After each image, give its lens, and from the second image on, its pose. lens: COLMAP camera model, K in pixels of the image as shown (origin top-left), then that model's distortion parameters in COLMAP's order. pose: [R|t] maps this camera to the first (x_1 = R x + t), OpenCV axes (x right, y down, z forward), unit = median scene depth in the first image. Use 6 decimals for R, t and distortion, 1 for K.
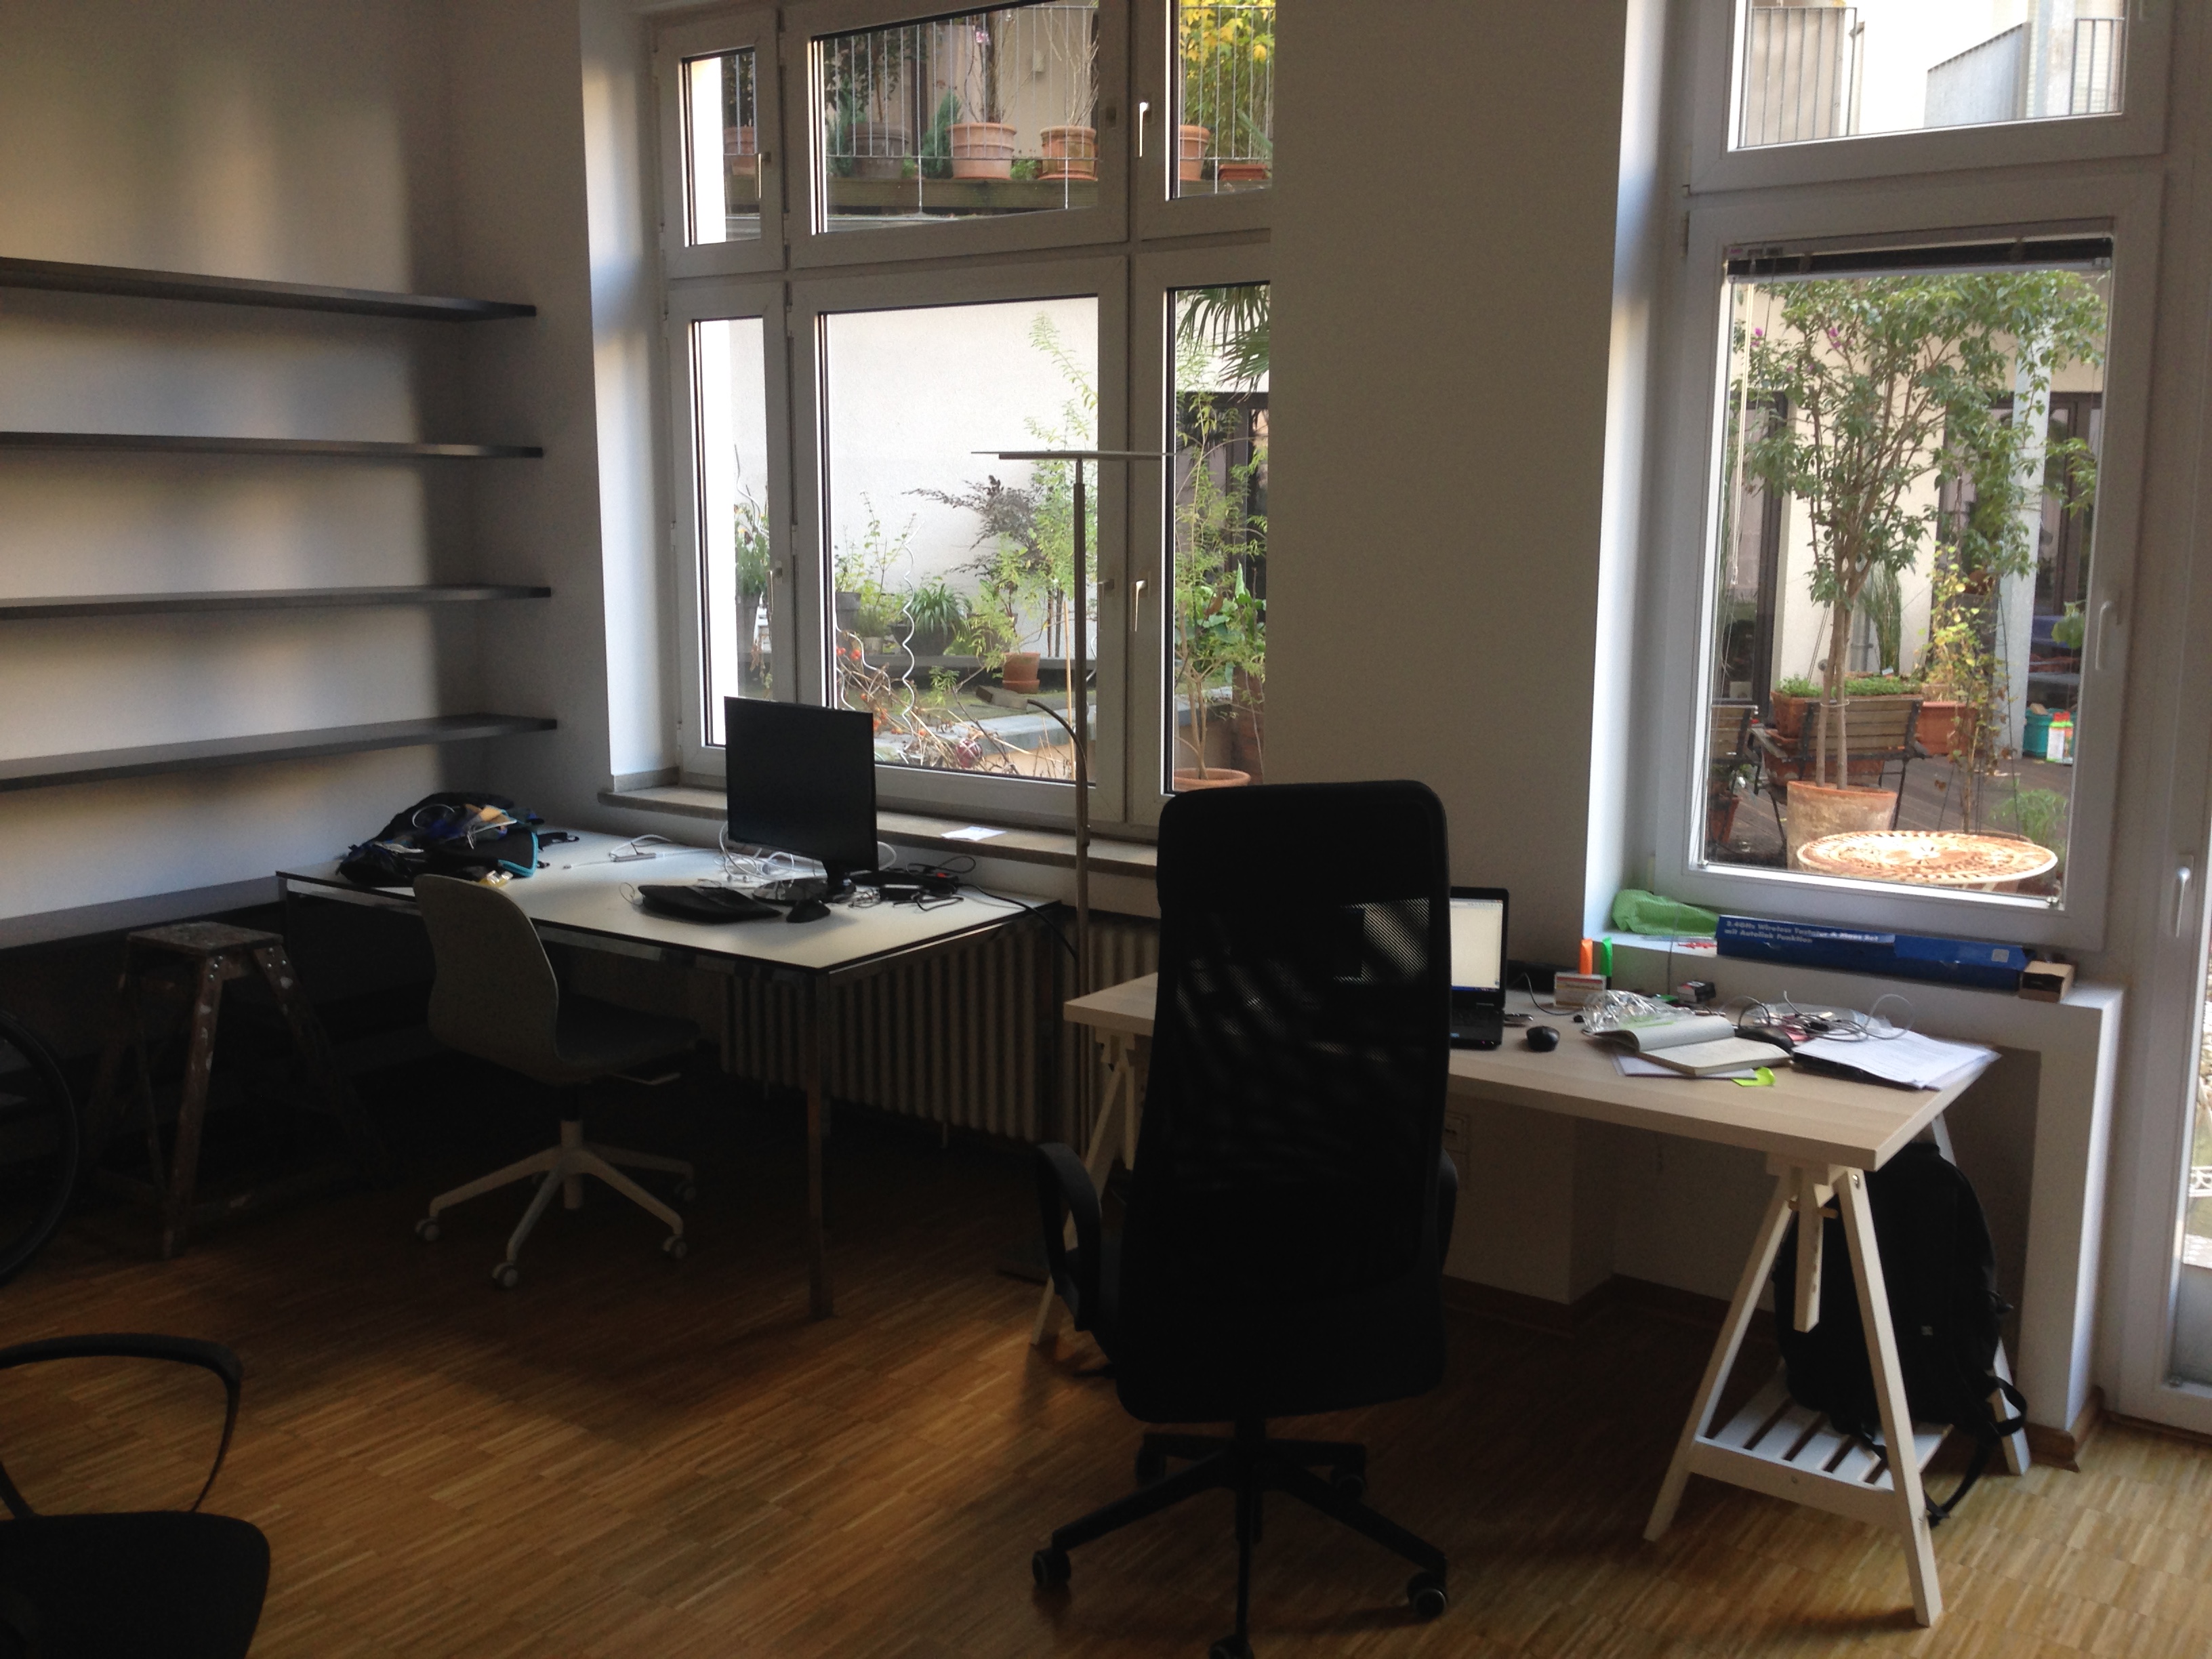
lens RADIAL K [[2072.7, 0, 1092.4], [0, 2072.7, 819.5], [0, 0, 1]] dist [-0.003816, 0.000000]
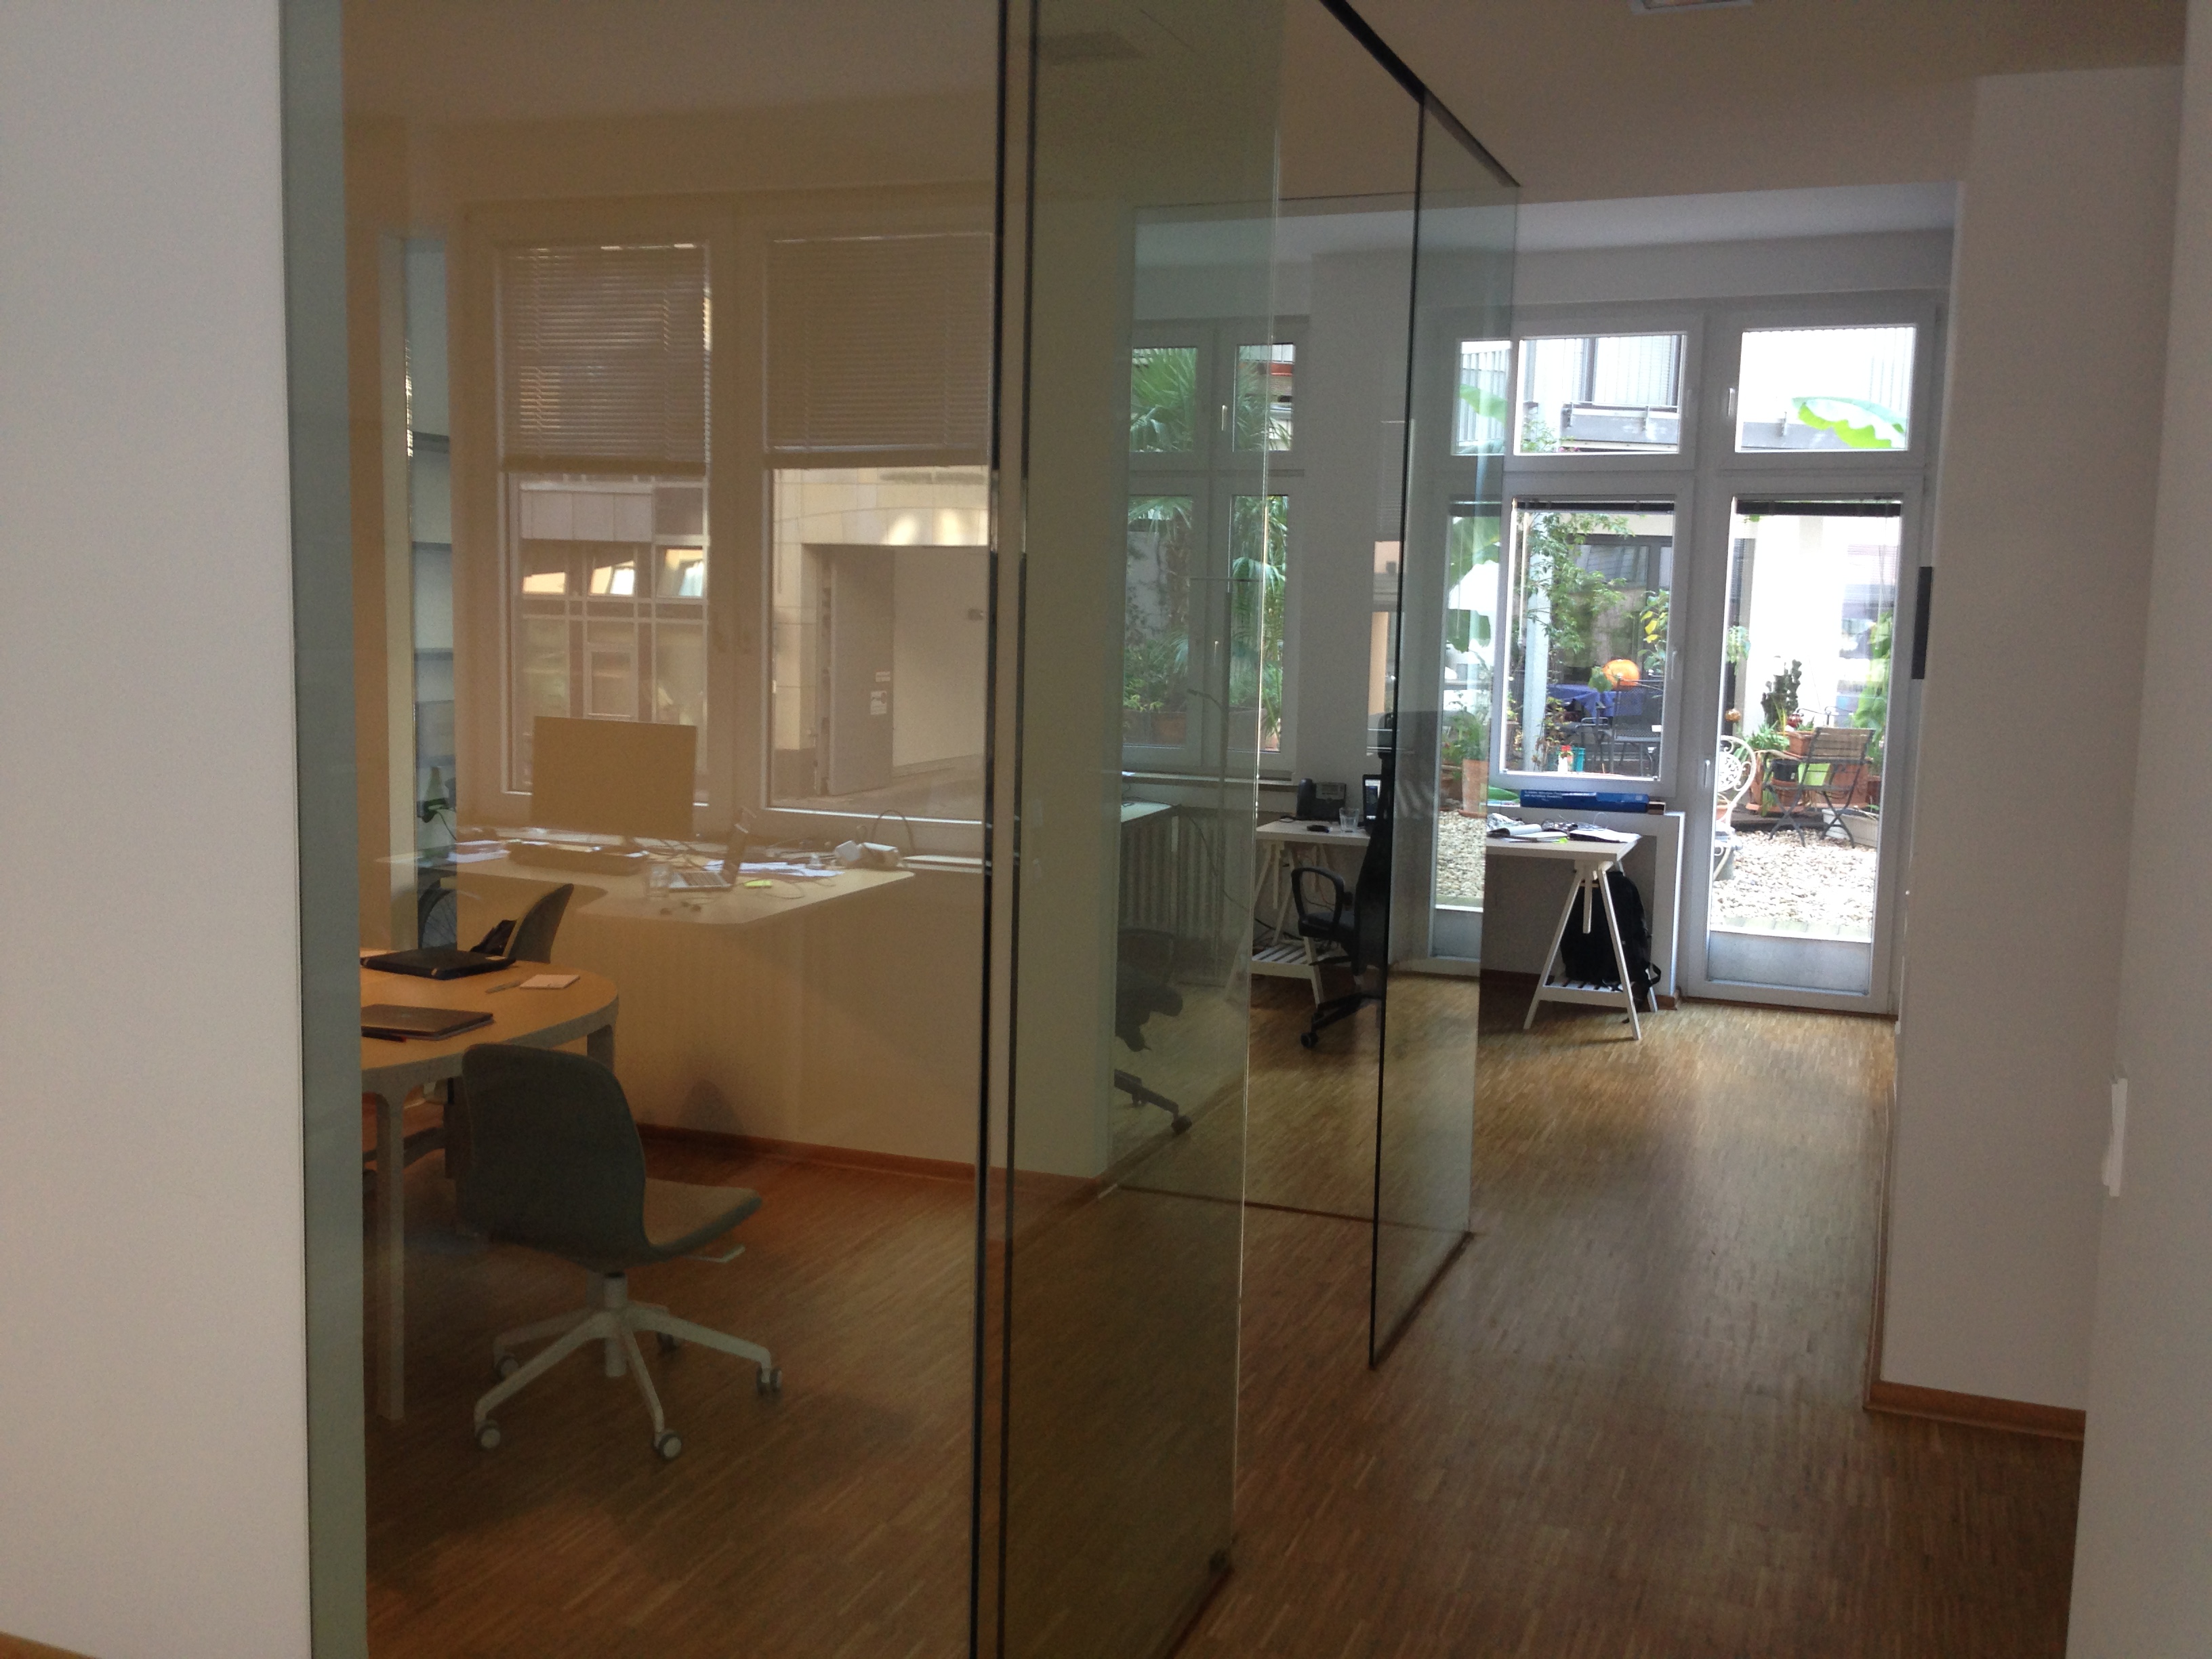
lens RADIAL K [[2072.7, 0, 1112.7], [0, 2072.7, 836.2], [0, 0, 1]] dist [-0.003816, 0.000000]
pose [[0.963015, -0.010957, 0.269225, -0.791853], [0.021085, 0.999173, -0.034758, 0.180023], [-0.268622, 0.039149, 0.962450, -1.136631]]
